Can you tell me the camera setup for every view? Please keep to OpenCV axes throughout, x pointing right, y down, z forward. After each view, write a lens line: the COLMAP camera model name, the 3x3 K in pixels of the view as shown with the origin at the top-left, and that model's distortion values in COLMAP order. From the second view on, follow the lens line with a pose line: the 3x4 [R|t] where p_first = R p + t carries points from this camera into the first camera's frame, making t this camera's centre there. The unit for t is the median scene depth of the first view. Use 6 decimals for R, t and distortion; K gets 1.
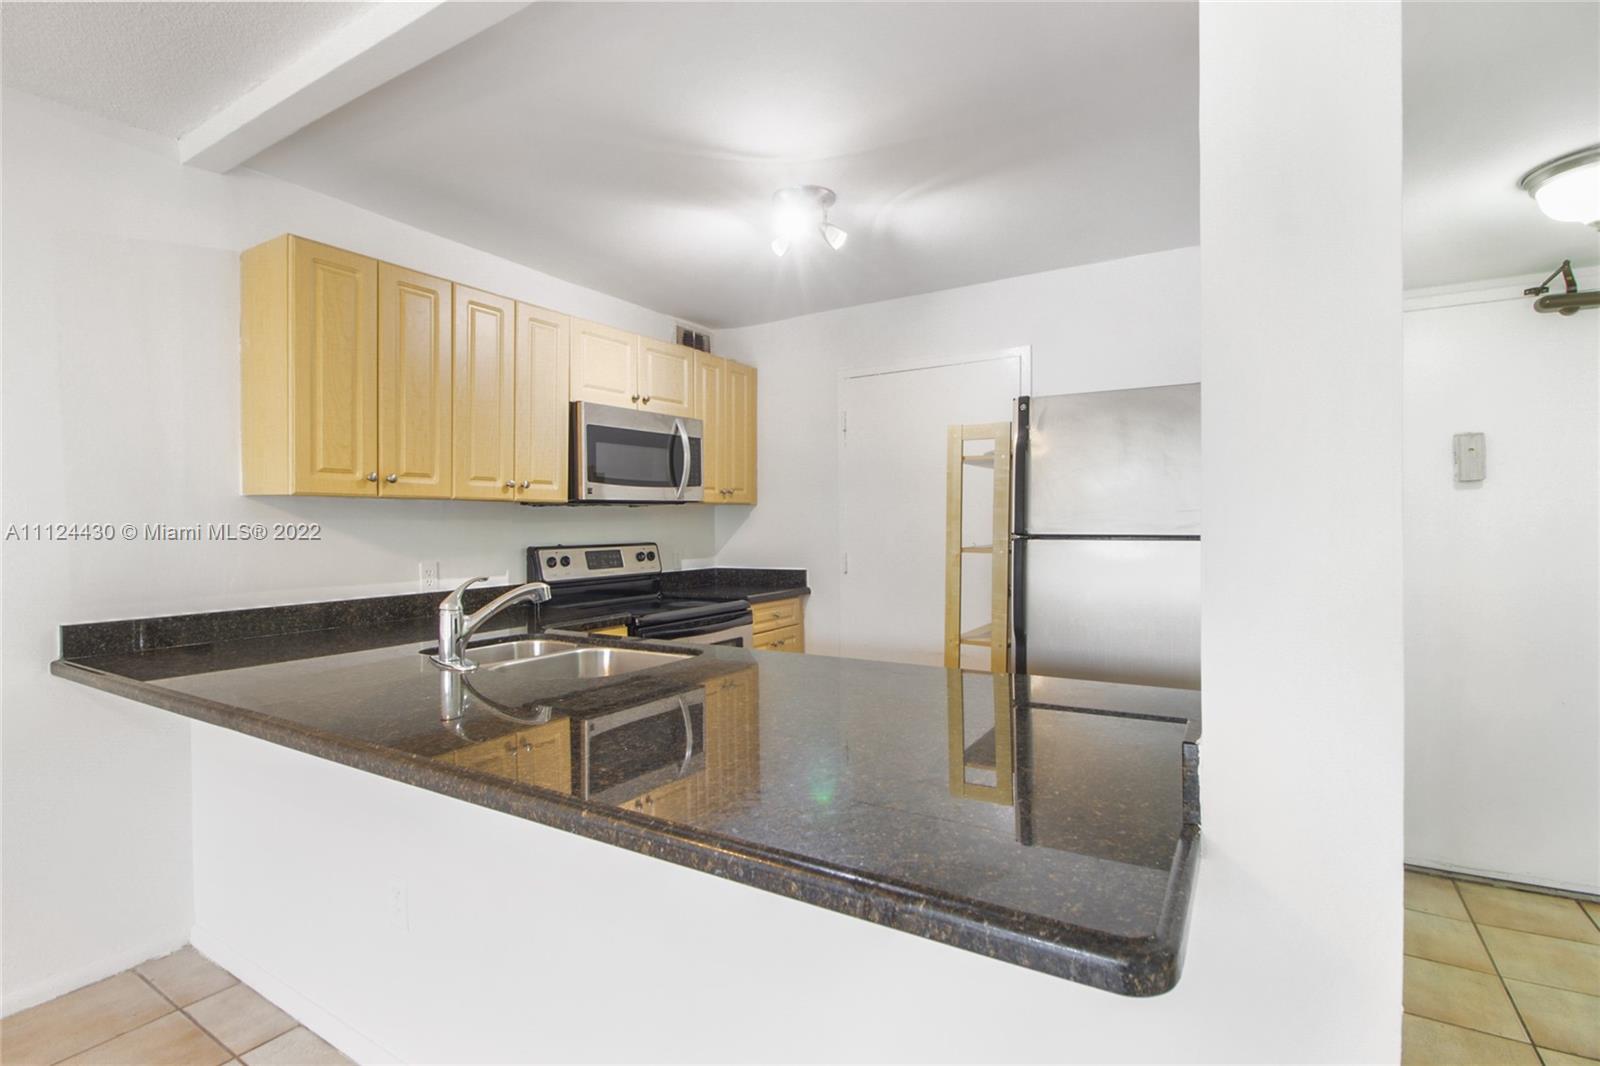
lens RADIAL K [[770.0, 0, 805.5], [0, 770.0, 531.4], [0, 0, 1]] dist [-0.009931, -0.000676]
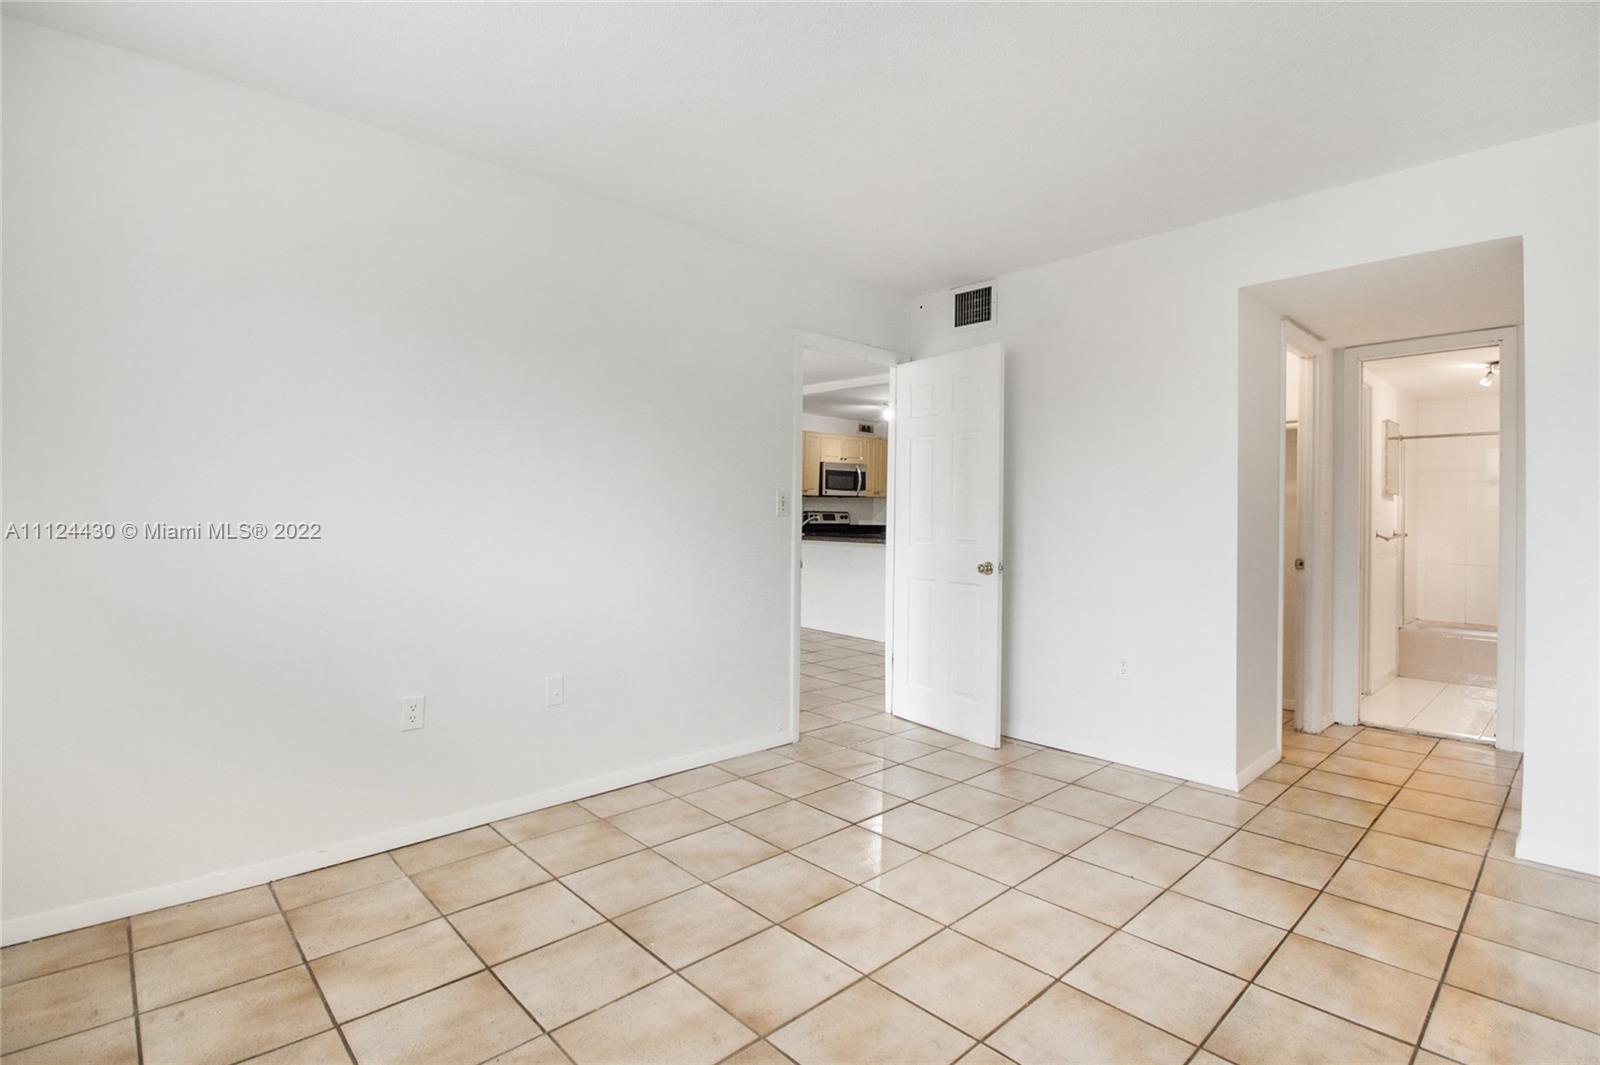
lens RADIAL K [[770.0, 0, 805.5], [0, 770.0, 530.9], [0, 0, 1]] dist [-0.009931, -0.000676]
pose [[0.967246, 0.024834, -0.252625, 0.368078], [-0.023505, 0.999689, 0.008275, 0.069048], [0.252752, -0.002066, 0.967529, -1.757809]]
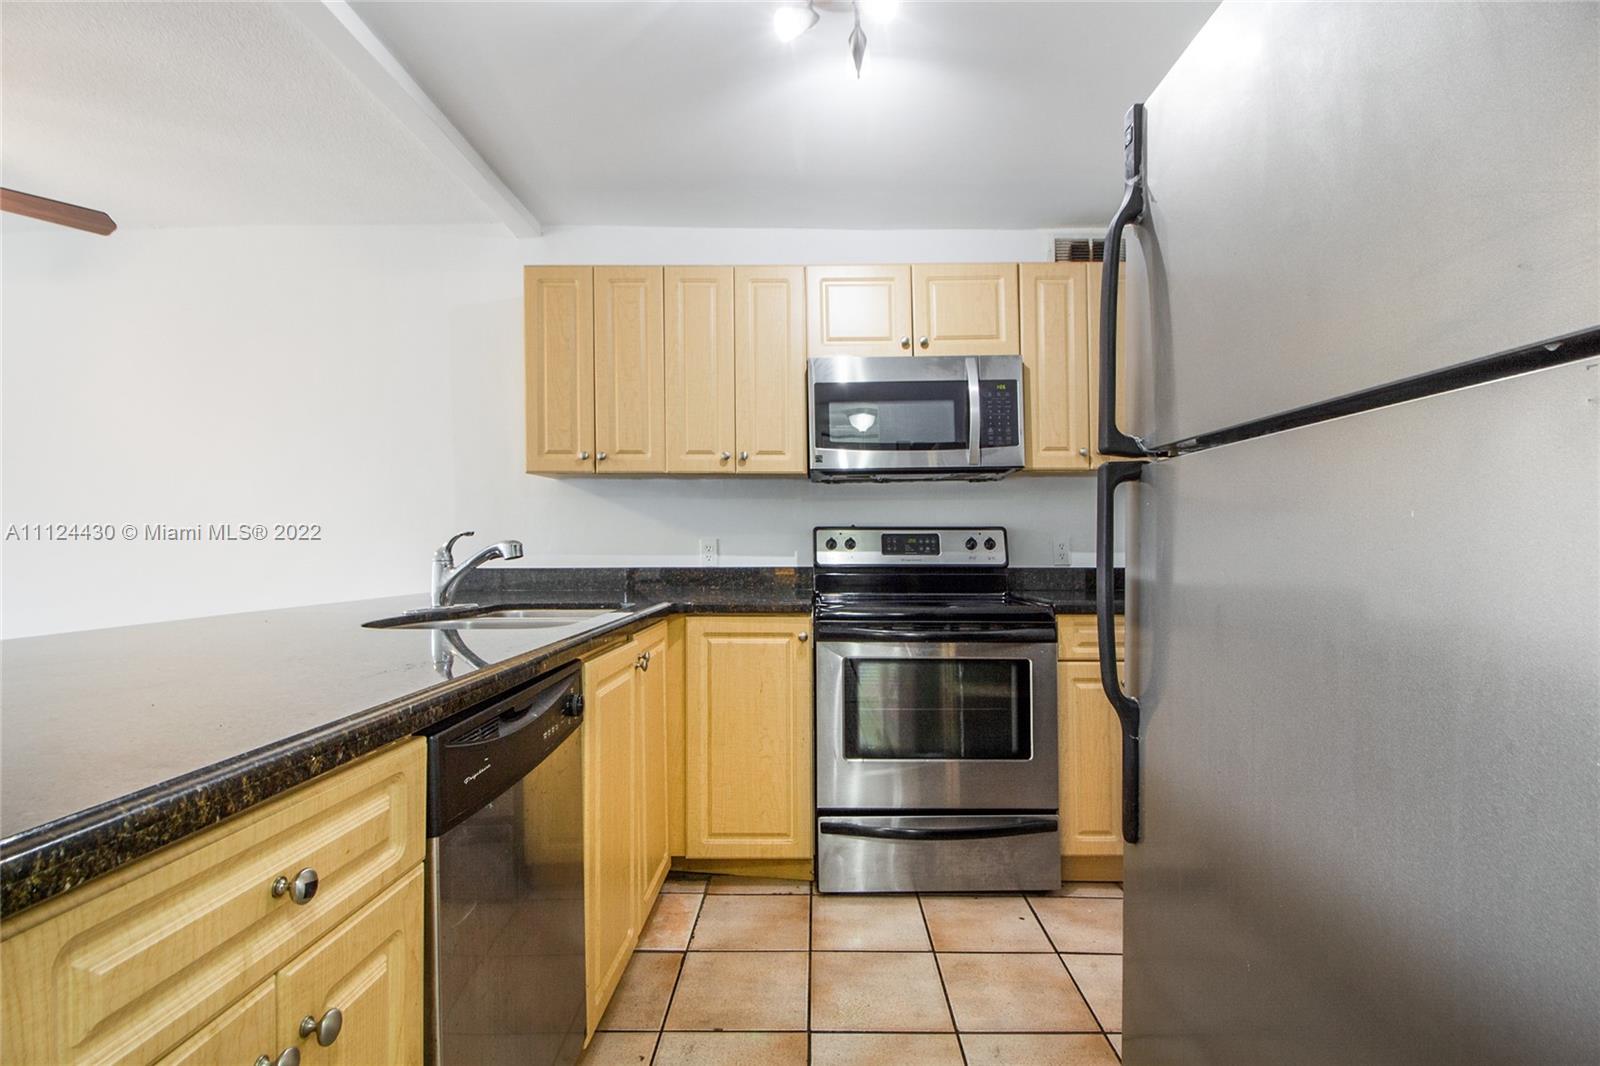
lens RADIAL K [[770.0, 0, 805.5], [0, 770.0, 531.4], [0, 0, 1]] dist [-0.009931, -0.000676]
pose [[0.513690, -0.006523, -0.857951, 0.429893], [-0.014830, 0.999754, -0.016480, 0.041092], [0.857848, 0.021189, 0.513467, 0.509803]]
